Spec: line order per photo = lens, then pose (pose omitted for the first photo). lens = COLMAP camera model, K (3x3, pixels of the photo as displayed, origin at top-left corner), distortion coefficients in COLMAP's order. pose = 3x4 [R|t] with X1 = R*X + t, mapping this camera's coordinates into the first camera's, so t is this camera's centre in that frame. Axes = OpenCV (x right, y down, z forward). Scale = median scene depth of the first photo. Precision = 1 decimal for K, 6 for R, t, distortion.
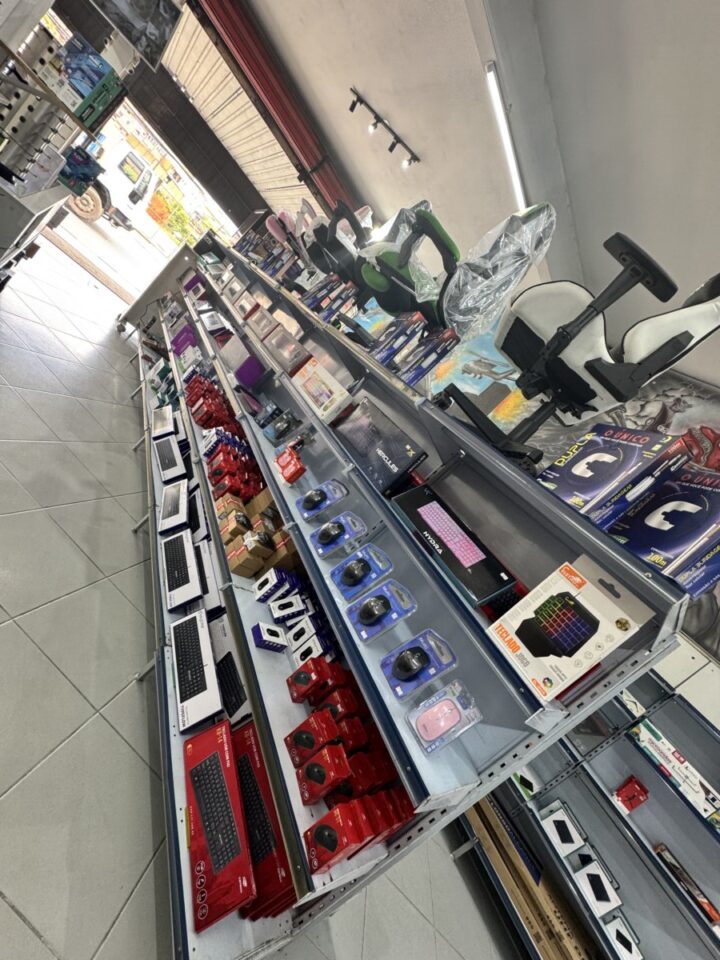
lens RADIAL K [[381.1, 0, 360.0], [0, 381.1, 480.0], [0, 0, 1]] dist [-0.000937, -0.000110]
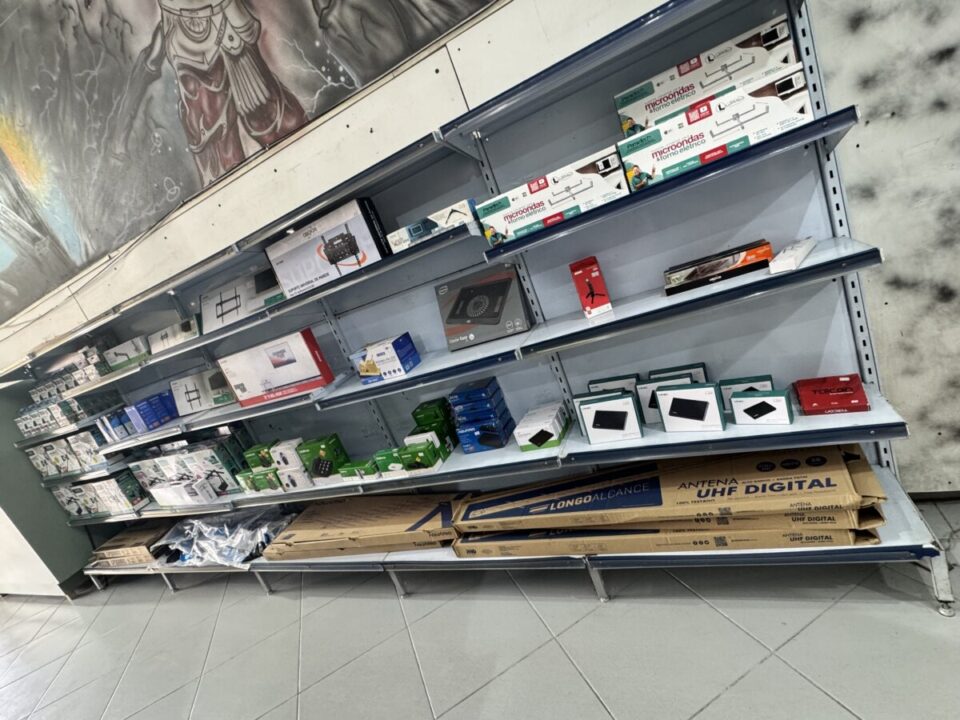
lens RADIAL K [[480.4, 0, 480.0], [0, 480.4, 360.0], [0, 0, 1]] dist [-0.000922, -0.000097]
pose [[0.309845, -0.947417, 0.079976, 0.532053], [0.908208, 0.319811, 0.269962, 0.554756], [-0.281344, -0.011011, 0.959544, 0.383998]]
